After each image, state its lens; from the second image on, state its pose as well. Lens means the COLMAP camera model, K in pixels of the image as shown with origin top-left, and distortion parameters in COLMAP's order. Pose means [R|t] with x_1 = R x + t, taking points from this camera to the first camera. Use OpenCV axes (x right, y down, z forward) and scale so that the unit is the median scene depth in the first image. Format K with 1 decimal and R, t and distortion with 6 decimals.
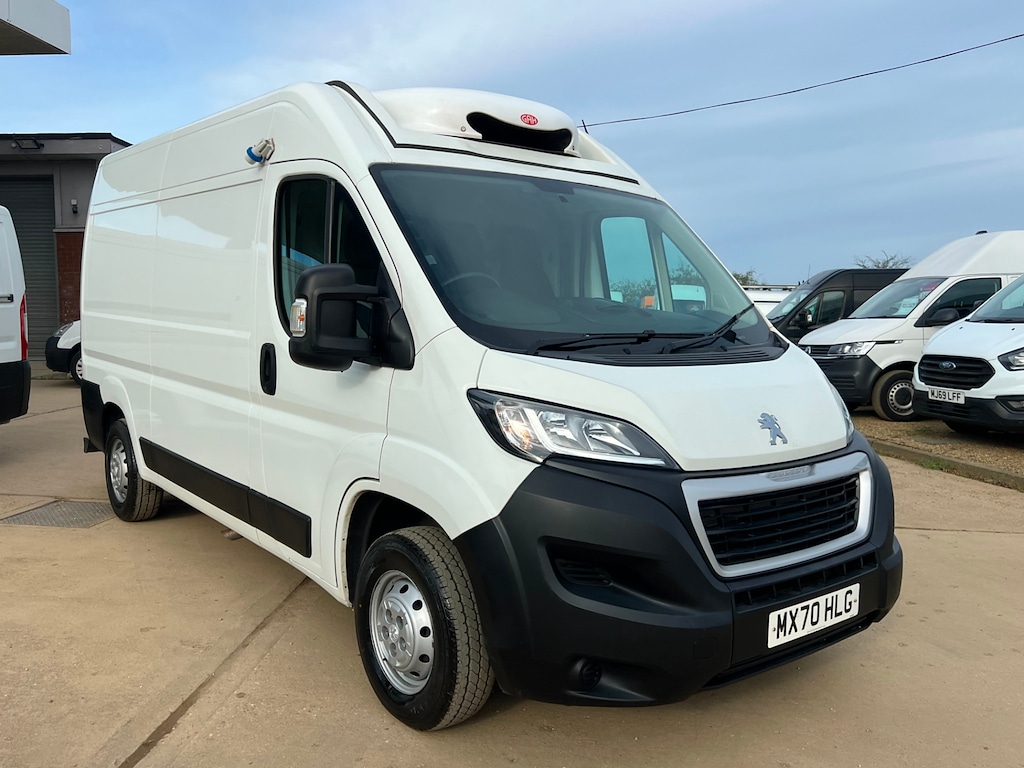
lens RADIAL K [[883.6, 0, 515.1], [0, 883.6, 387.2], [0, 0, 1]] dist [0.089990, -0.121879]
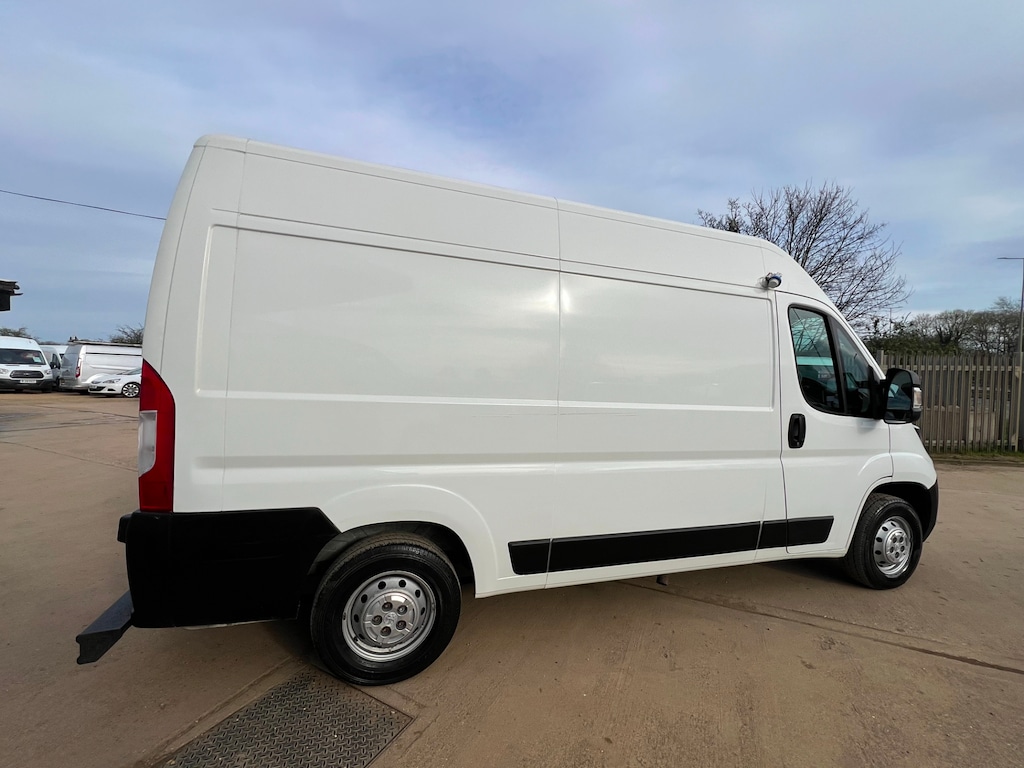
lens RADIAL K [[431.9, 0, 514.4], [0, 431.9, 383.1], [0, 0, 1]] dist [-0.000857, 0.000032]
pose [[0.335161, -0.027852, 0.941749, -1.146490], [0.062534, 0.998016, 0.007260, -0.139528], [-0.940083, 0.056458, 0.336238, 1.238852]]
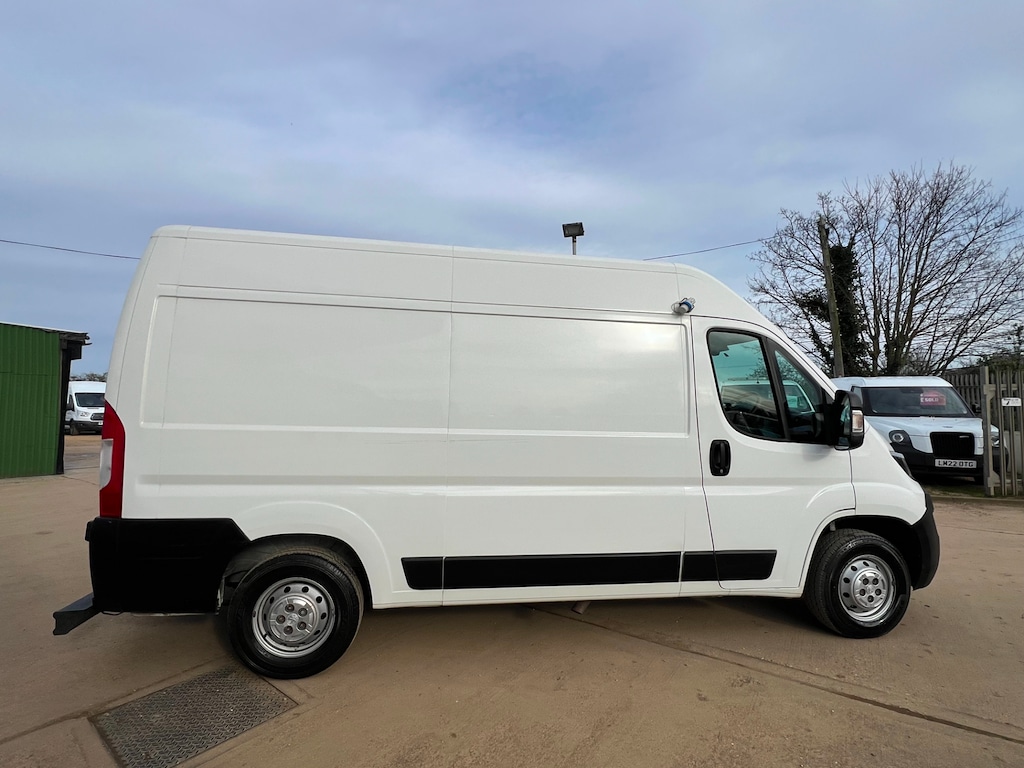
lens RADIAL K [[493.2, 0, 512.0], [0, 493.2, 384.0], [0, 0, 1]] dist [-0.000202, -0.000189]
pose [[0.486858, 0.023800, 0.873157, -1.174145], [0.081142, 0.994074, -0.072339, -0.112259], [-0.869704, 0.106068, 0.482042, 0.929400]]
